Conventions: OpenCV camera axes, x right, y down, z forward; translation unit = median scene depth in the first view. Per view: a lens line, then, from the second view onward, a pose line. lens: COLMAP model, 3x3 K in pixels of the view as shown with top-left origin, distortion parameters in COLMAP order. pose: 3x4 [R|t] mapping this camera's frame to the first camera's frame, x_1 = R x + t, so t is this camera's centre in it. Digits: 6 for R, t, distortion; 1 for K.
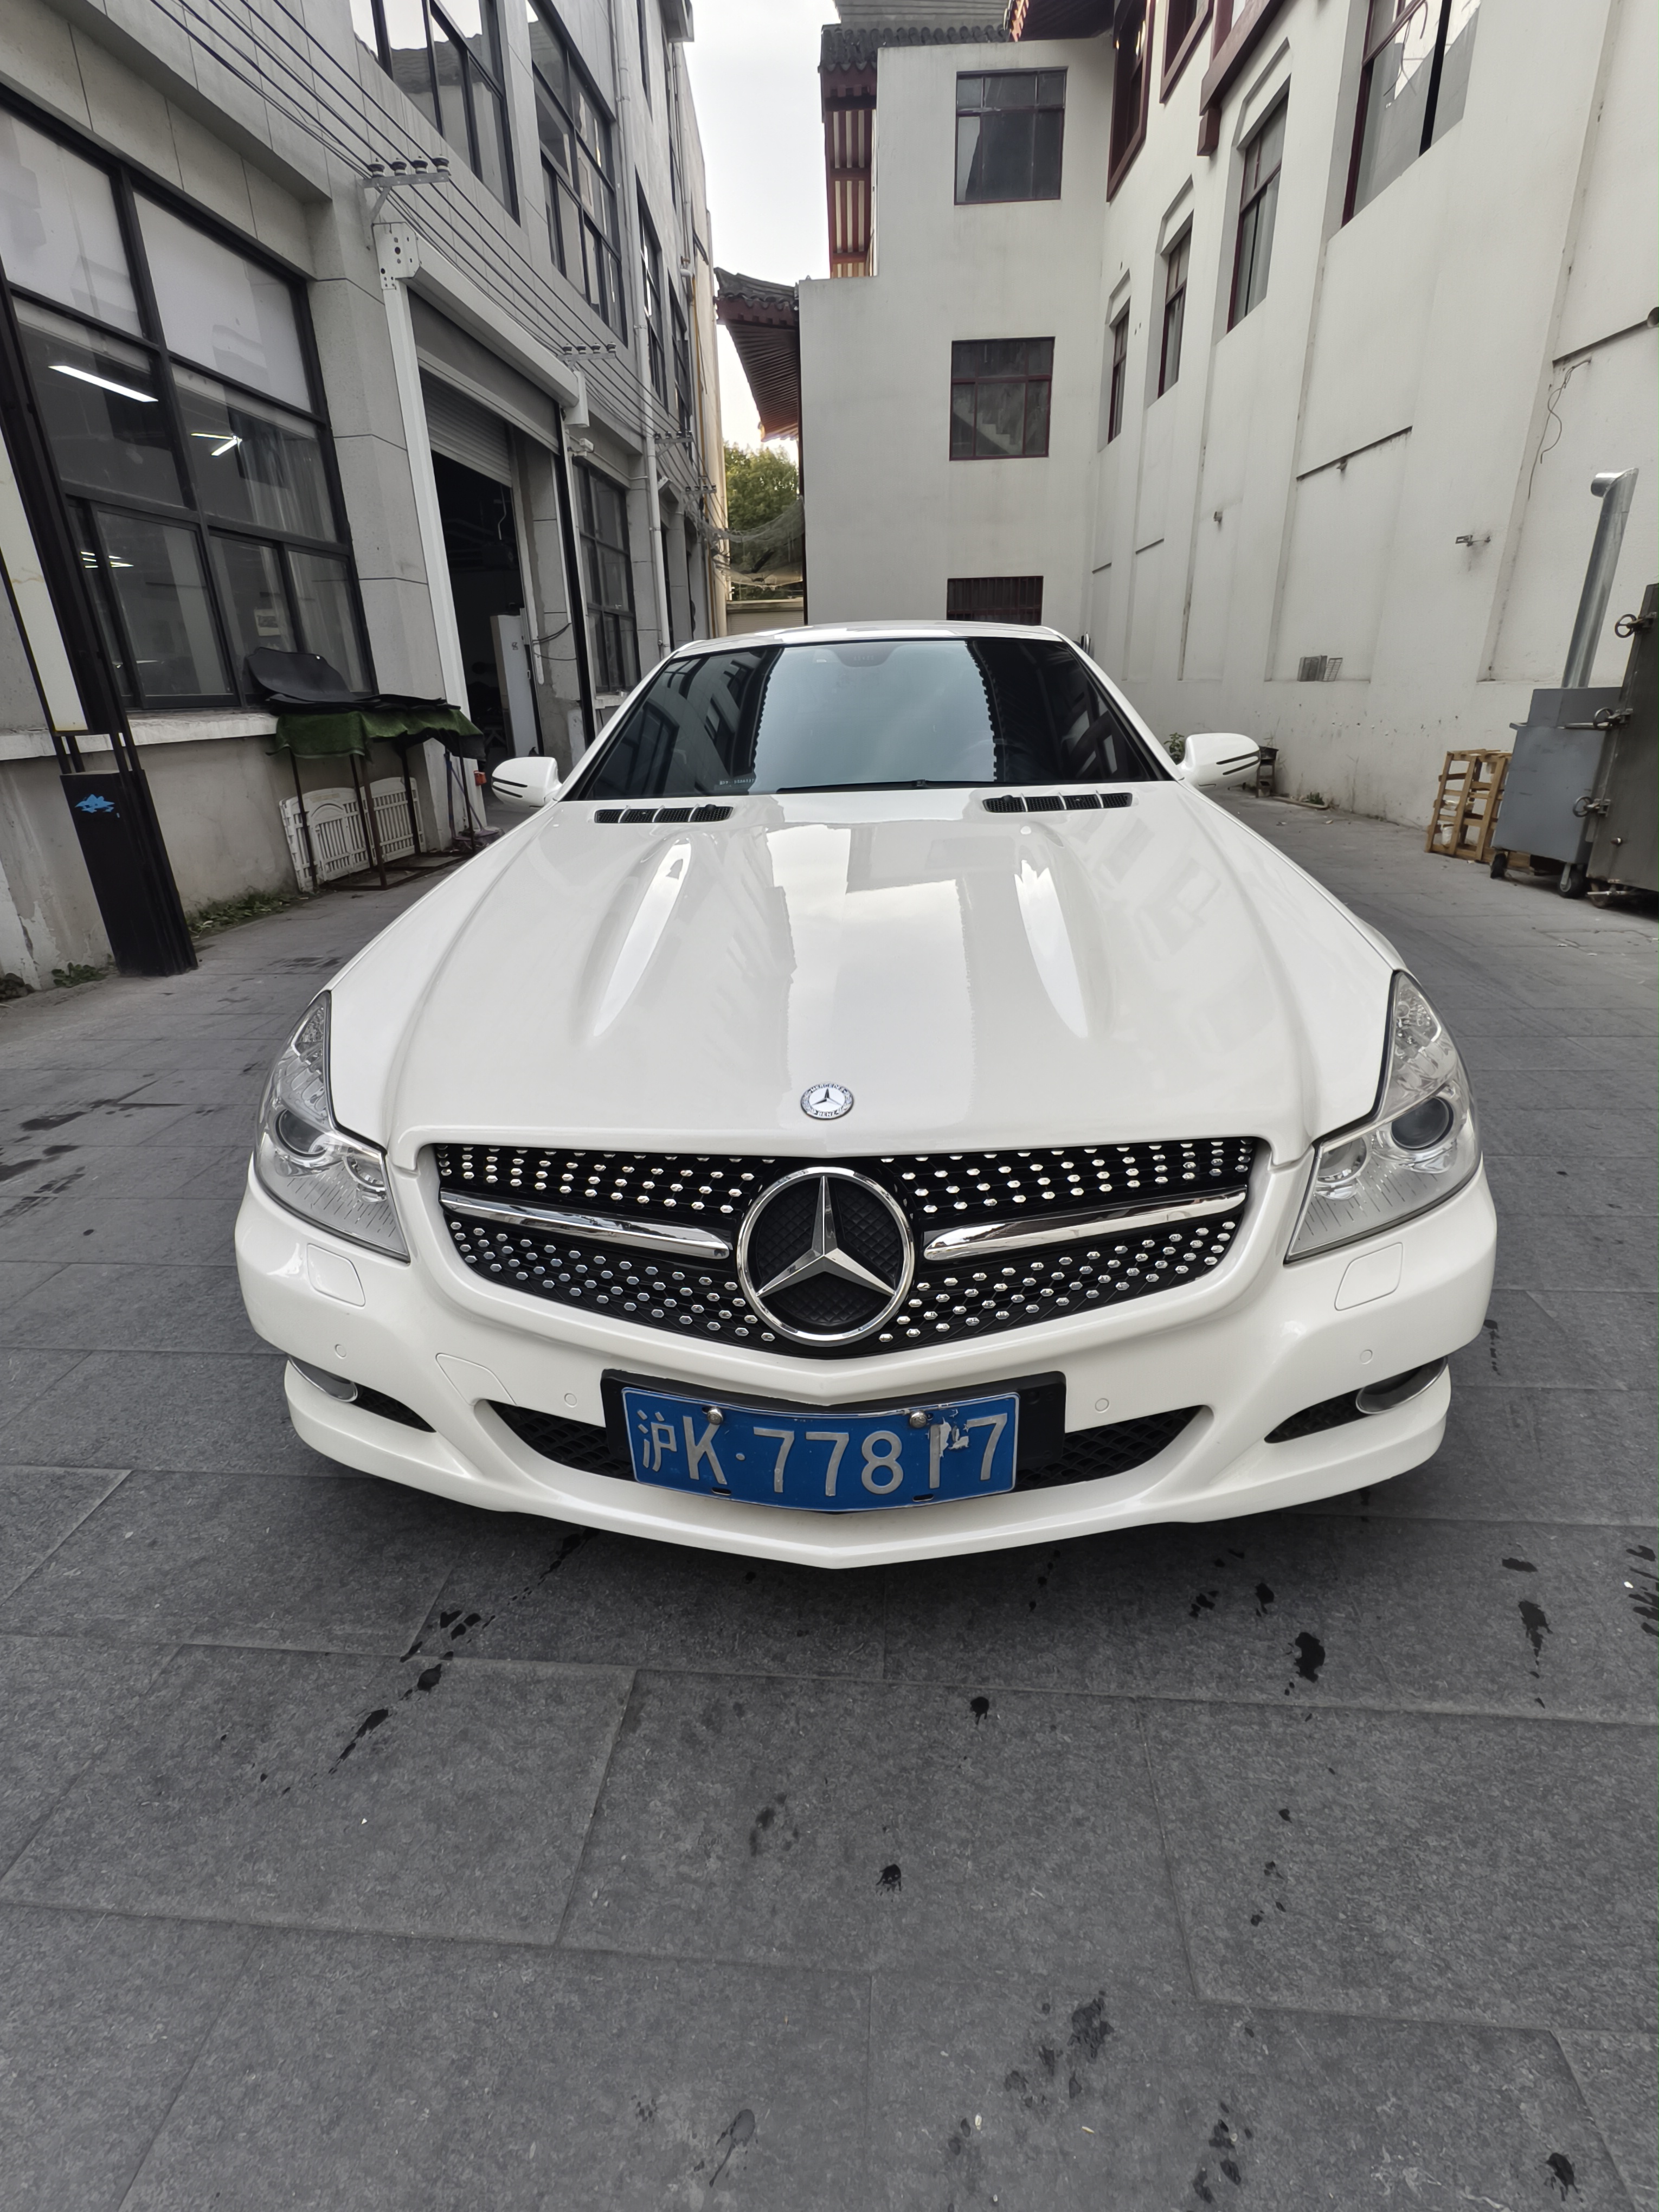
lens RADIAL K [[1017.3, 0, 820.4], [0, 1017.3, 1108.8], [0, 0, 1]] dist [0.002993, -0.003540]
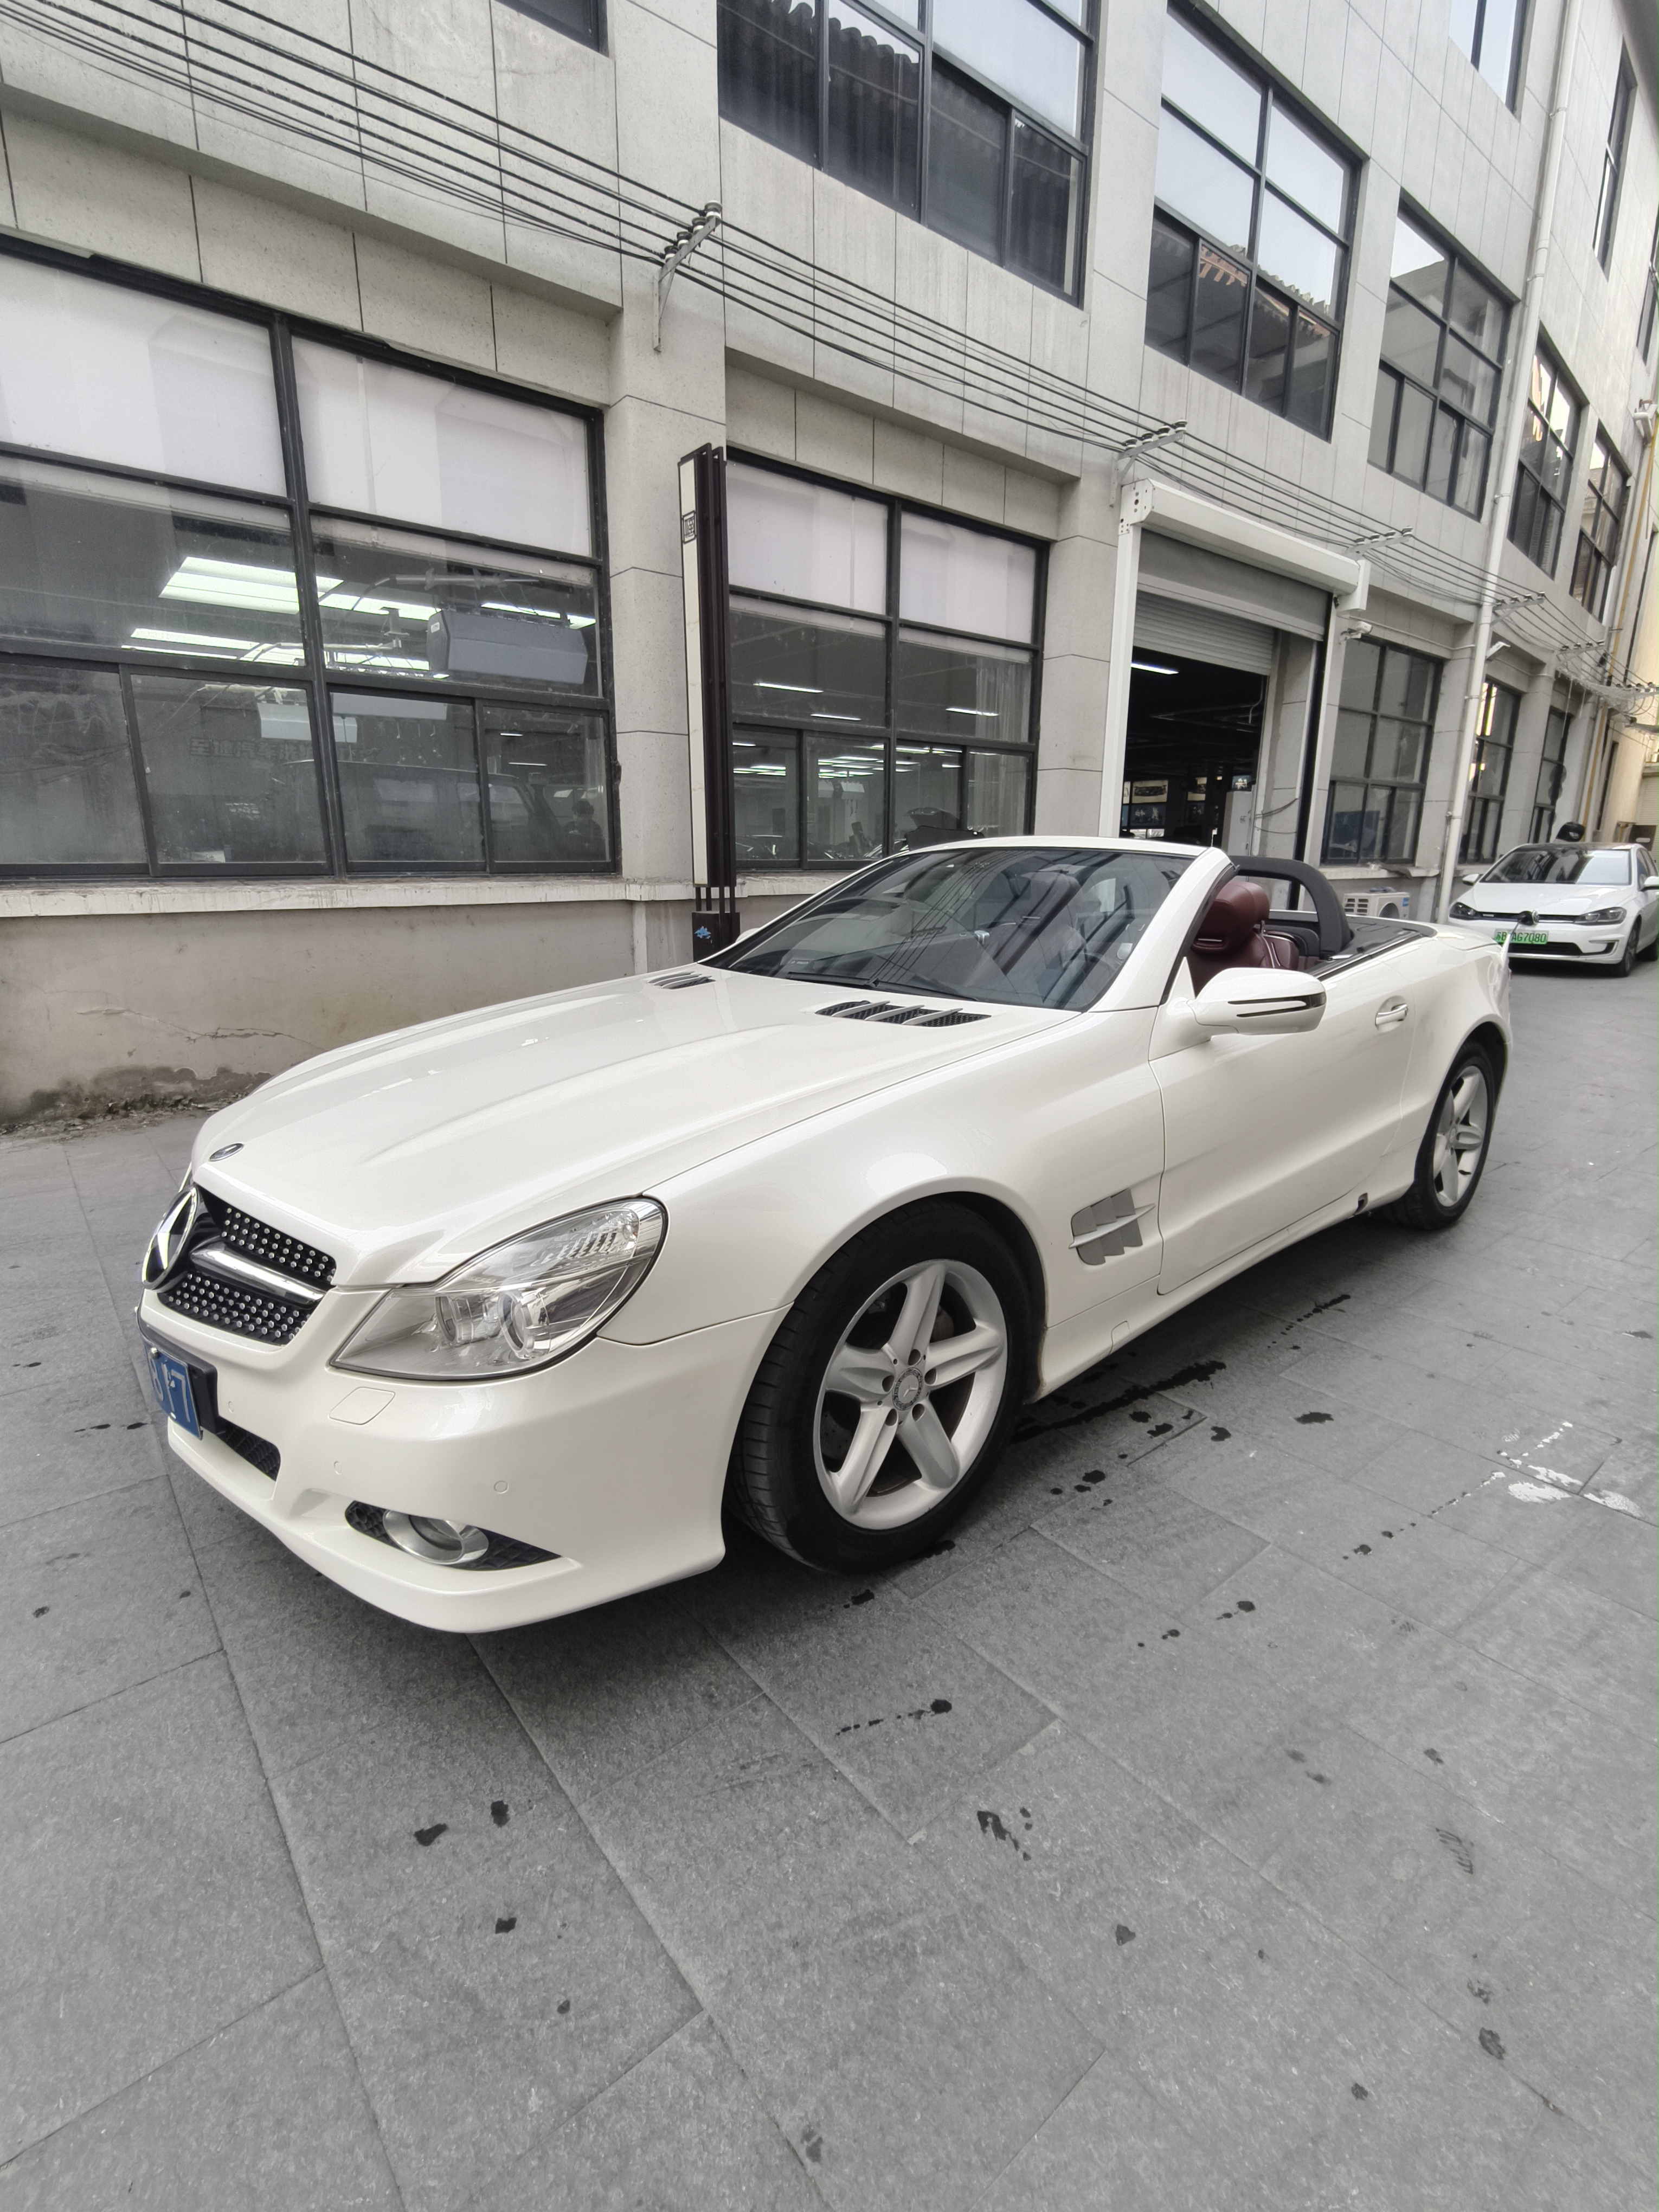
lens RADIAL K [[1017.3, 0, 820.5], [0, 1017.3, 1108.6], [0, 0, 1]] dist [0.002993, -0.003540]
pose [[0.695705, 0.204570, -0.688583, 0.321255], [-0.298383, 0.954277, -0.017965, -0.059377], [0.653423, 0.217960, 0.724935, 0.079203]]
